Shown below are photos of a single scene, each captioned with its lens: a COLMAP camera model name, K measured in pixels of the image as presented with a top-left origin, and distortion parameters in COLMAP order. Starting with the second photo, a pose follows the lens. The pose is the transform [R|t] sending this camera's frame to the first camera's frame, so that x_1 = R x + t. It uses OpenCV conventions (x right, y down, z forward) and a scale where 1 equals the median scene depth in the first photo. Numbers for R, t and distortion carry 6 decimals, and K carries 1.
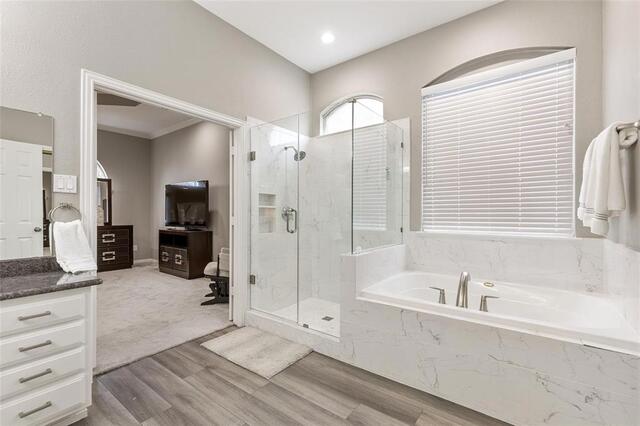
lens RADIAL K [[288.7, 0, 317.4], [0, 288.7, 211.5], [0, 0, 1]] dist [0.000717, -0.000028]
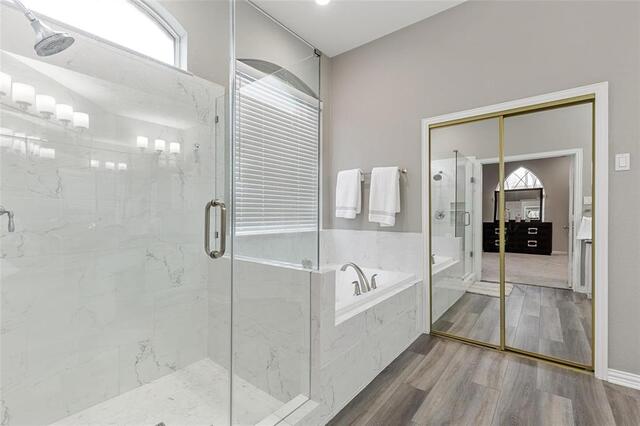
lens RADIAL K [[289.0, 0, 316.4], [0, 289.0, 214.1], [0, 0, 1]] dist [0.002863, 0.000482]
pose [[0.021203, 0.002754, 0.999771, -0.619529], [-0.011324, 0.999933, -0.002514, 0.012996], [-0.999711, -0.011268, 0.021233, 1.027635]]
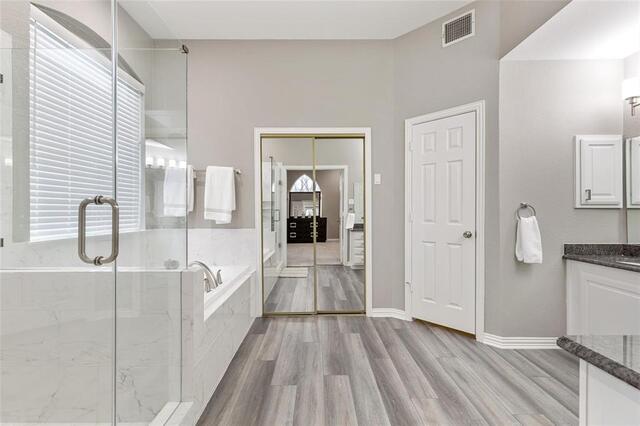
lens RADIAL K [[288.7, 0, 317.4], [0, 288.7, 211.5], [0, 0, 1]] dist [0.000717, -0.000028]
pose [[-0.614822, 0.004540, 0.788653, -0.655908], [-0.003576, 0.999957, -0.008545, 0.014446], [-0.788658, -0.008074, -0.614779, 1.229327]]
